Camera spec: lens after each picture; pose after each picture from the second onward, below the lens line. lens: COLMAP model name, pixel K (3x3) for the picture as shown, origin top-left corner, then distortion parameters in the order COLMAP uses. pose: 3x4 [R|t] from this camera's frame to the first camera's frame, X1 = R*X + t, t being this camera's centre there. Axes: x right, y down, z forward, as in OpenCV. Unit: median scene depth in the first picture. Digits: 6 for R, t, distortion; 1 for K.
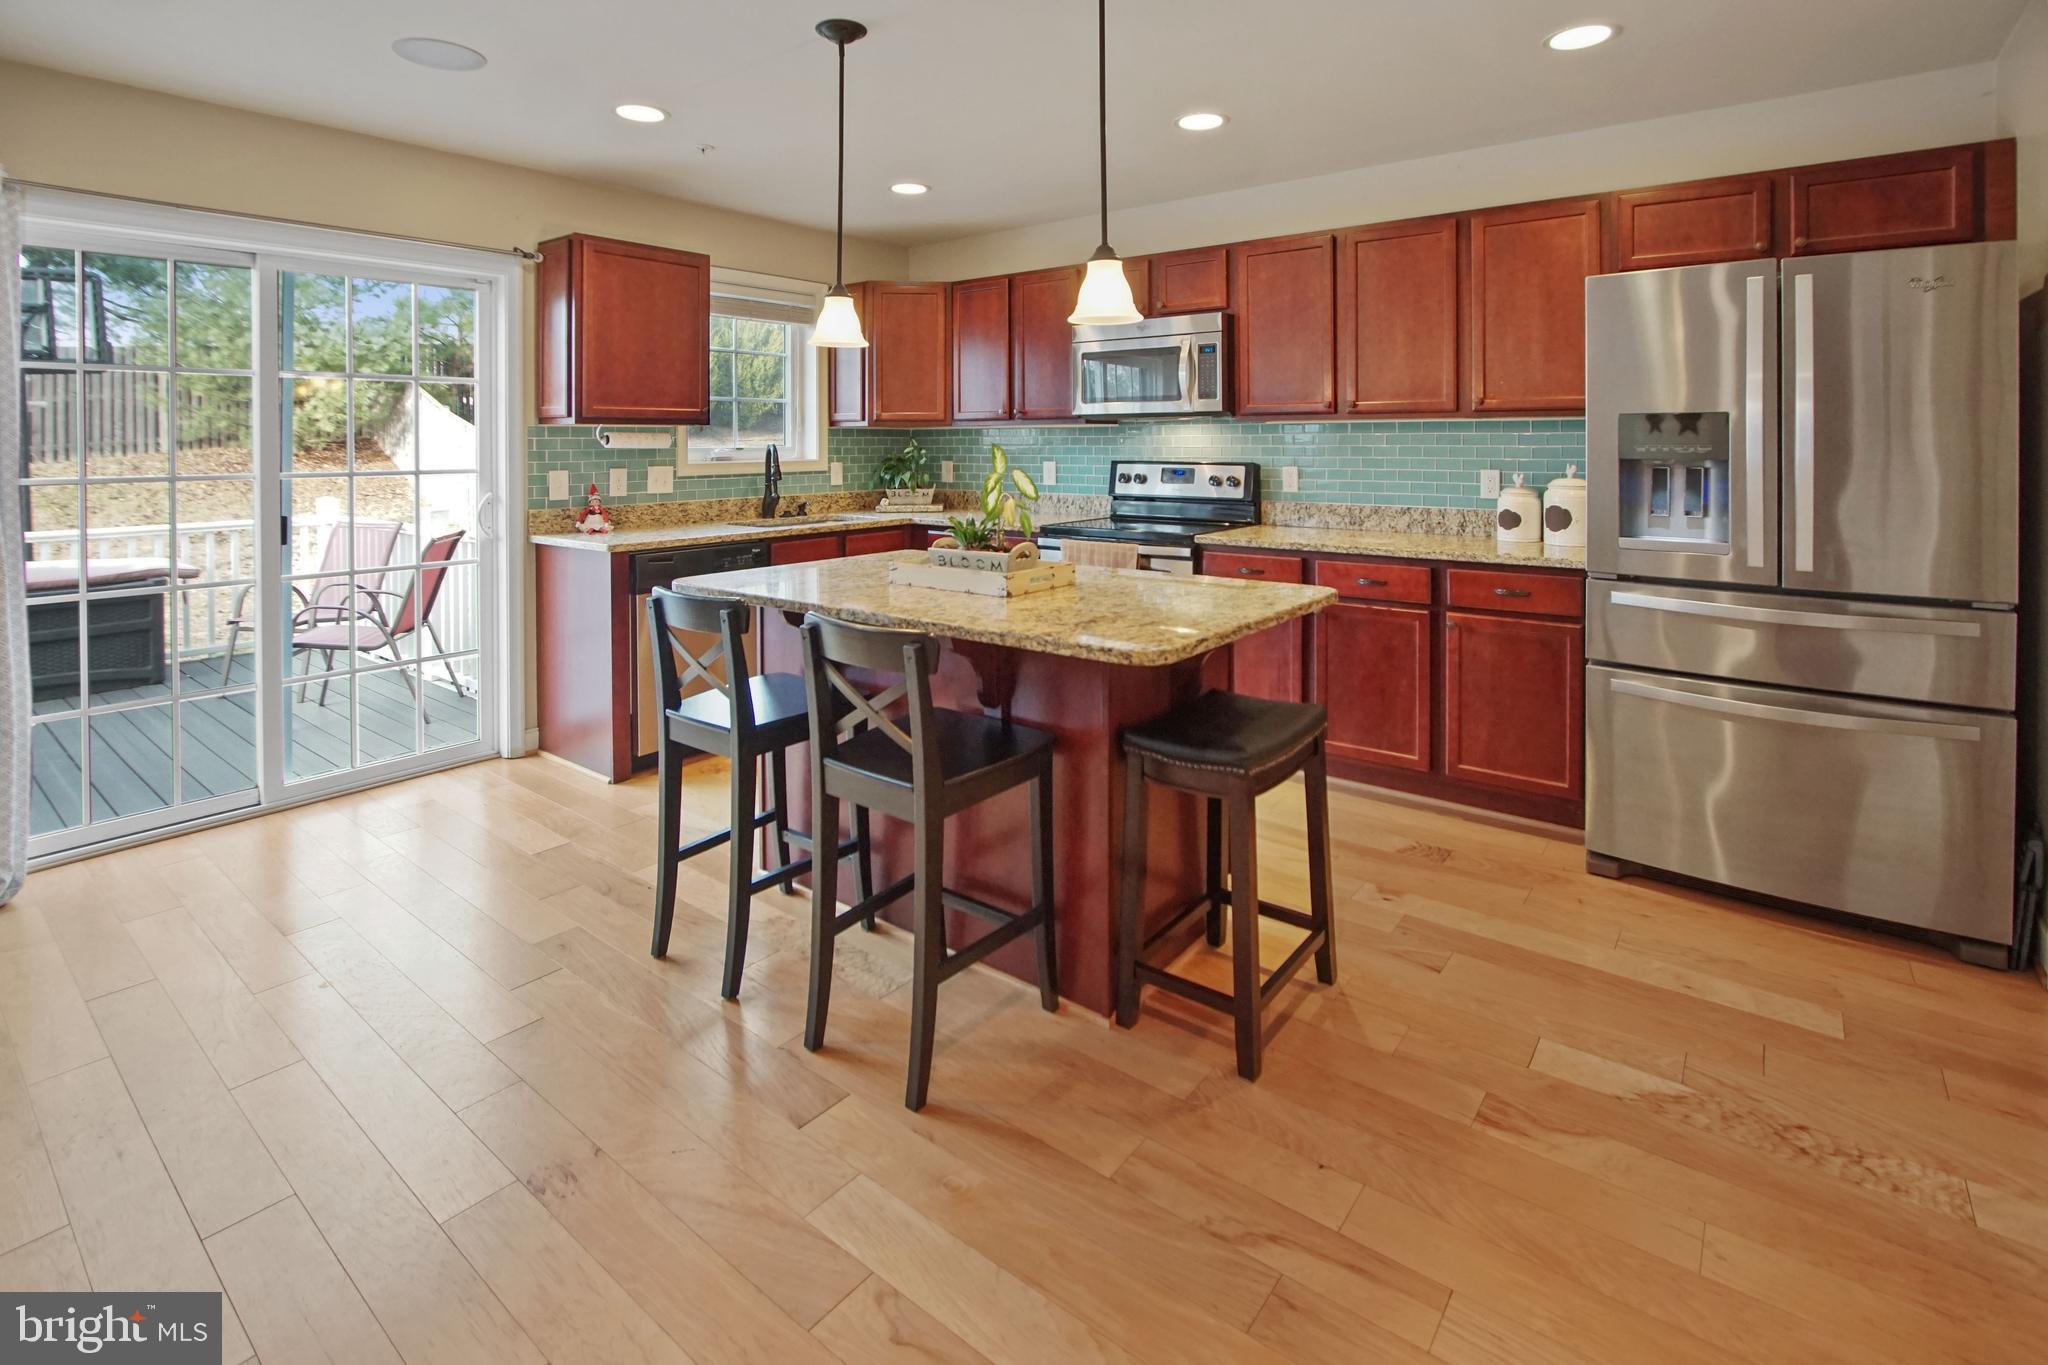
lens RADIAL K [[989.6, 0, 1010.8], [0, 989.6, 440.0], [0, 0, 1]] dist [-0.015690, 0.001037]
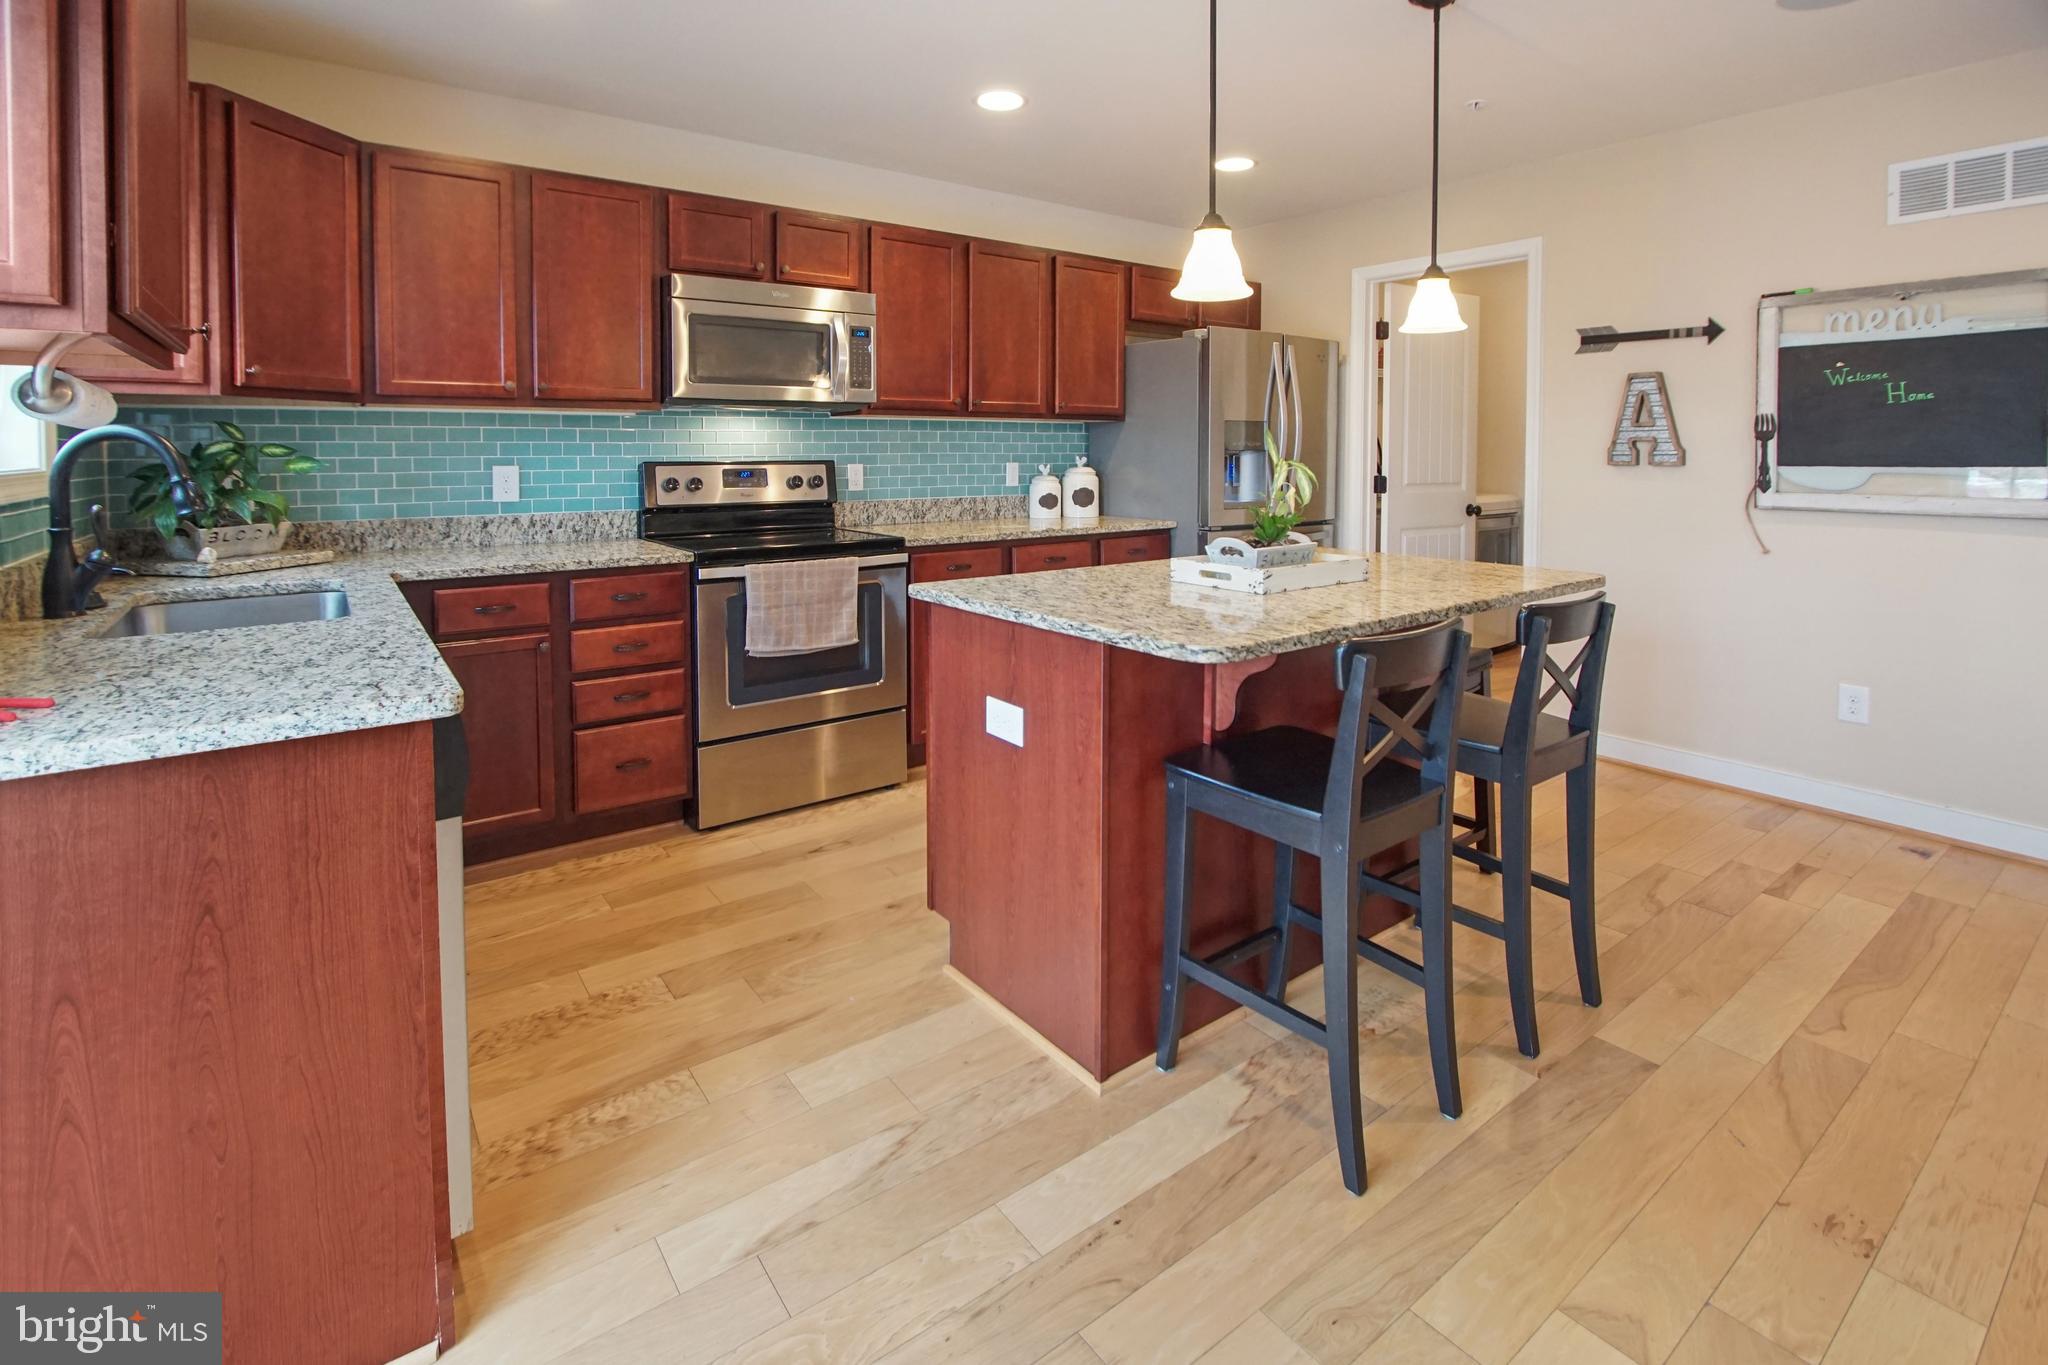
lens RADIAL K [[974.2, 0, 1019.0], [0, 974.2, 486.3], [0, 0, 1]] dist [-0.015045, -0.000119]
pose [[0.240096, -0.034277, 0.970144, -0.616755], [-0.001223, 0.999365, 0.035612, 0.015046], [-0.970748, -0.009737, 0.239902, 0.639731]]
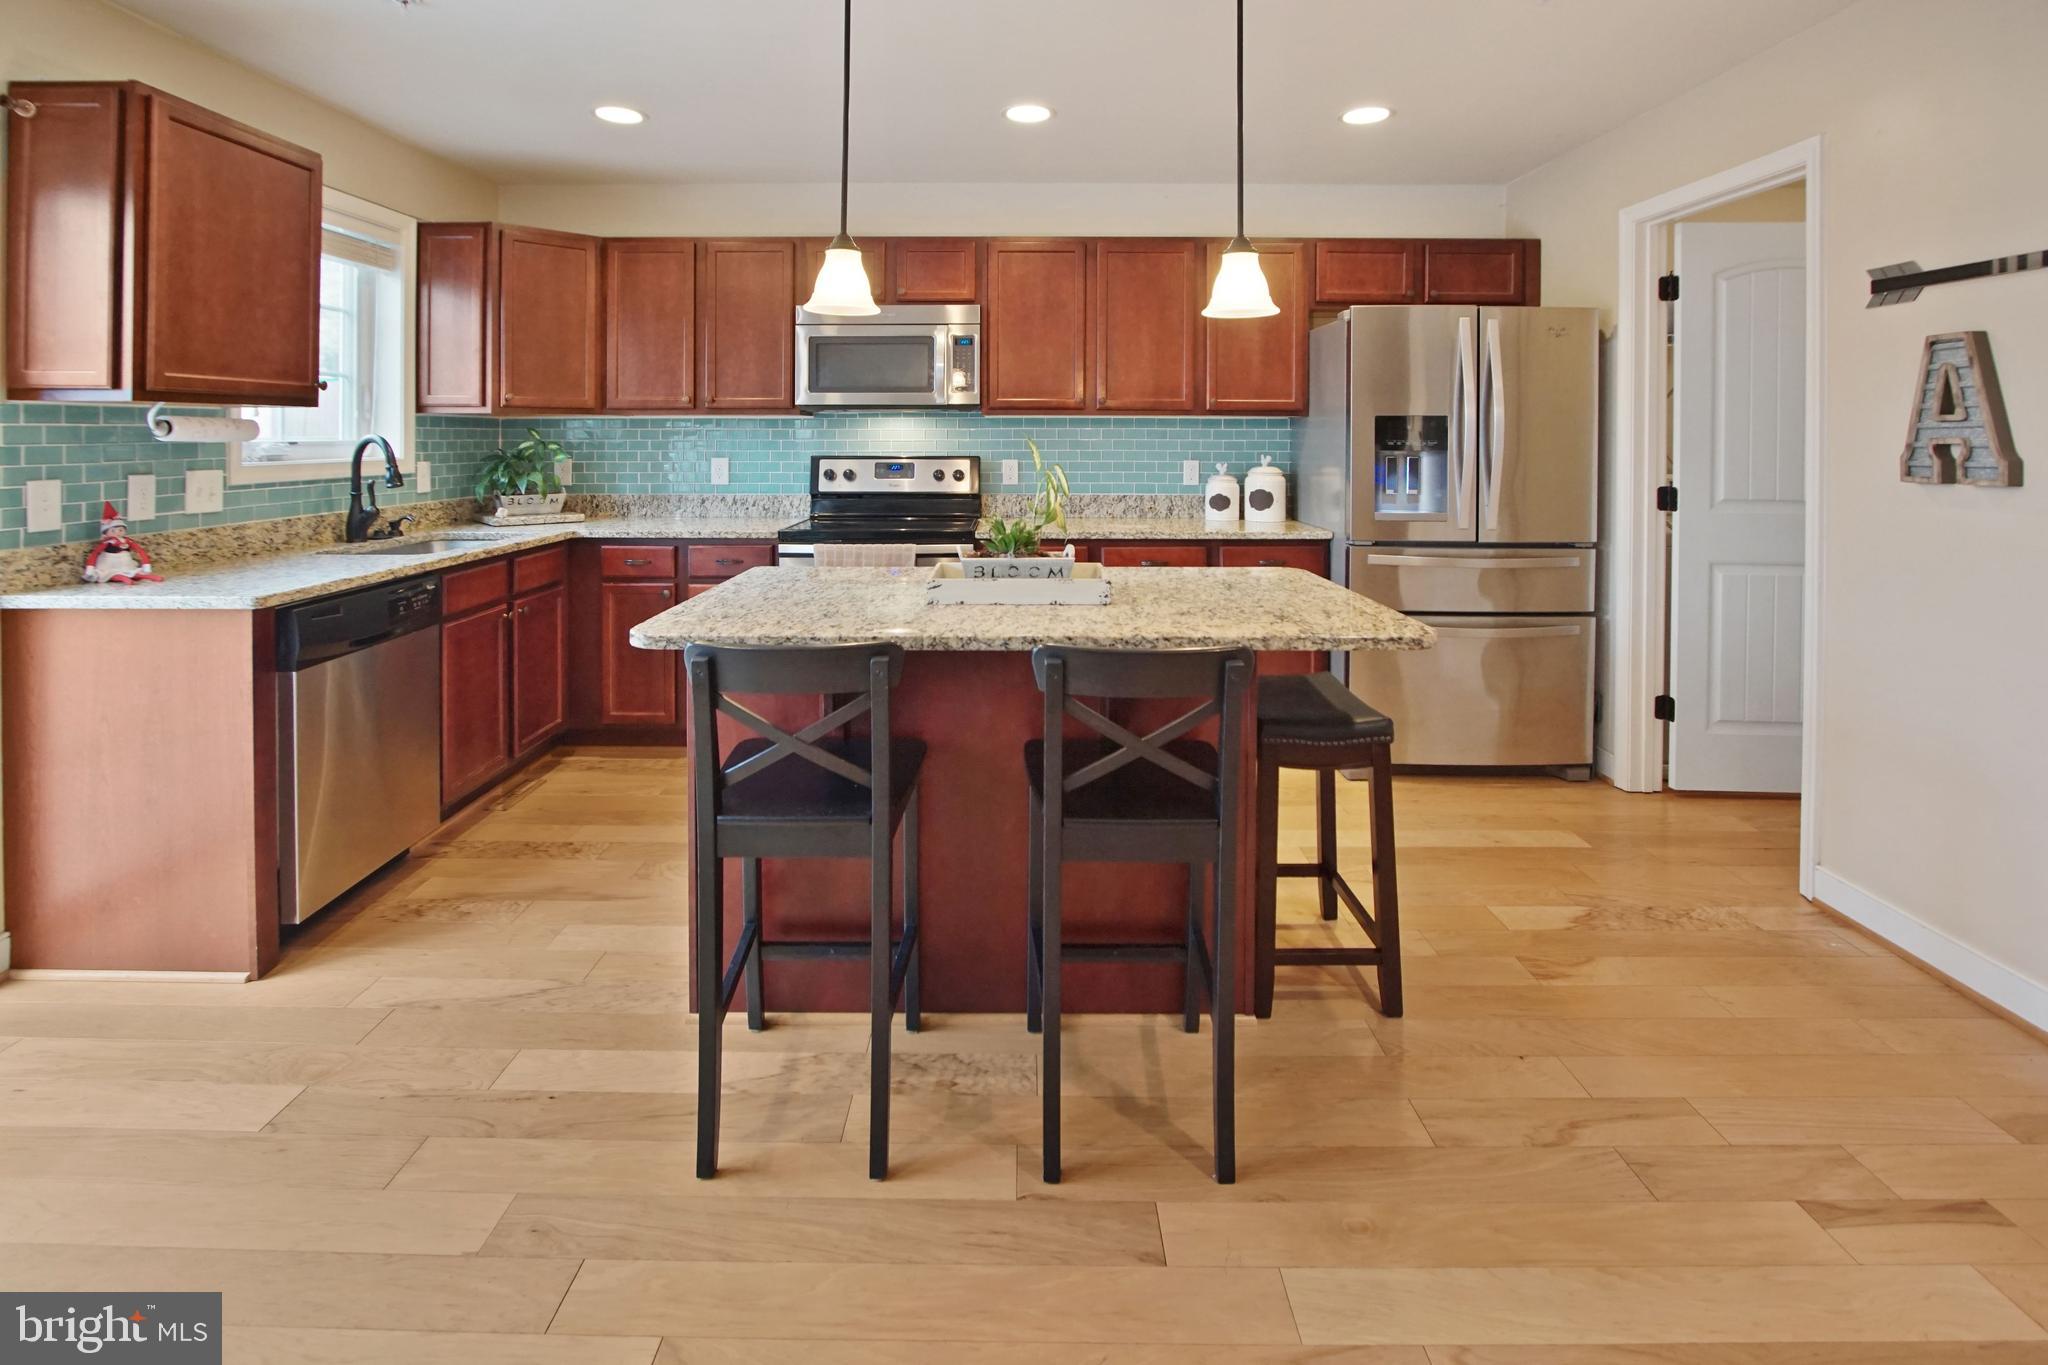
lens RADIAL K [[989.6, 0, 1010.8], [0, 989.6, 440.0], [0, 0, 1]] dist [-0.015690, 0.001037]
pose [[0.782879, 0.001279, 0.622173, -0.371722], [-0.004620, 0.999982, 0.003758, 0.002332], [-0.622157, -0.005817, 0.782871, 0.197384]]
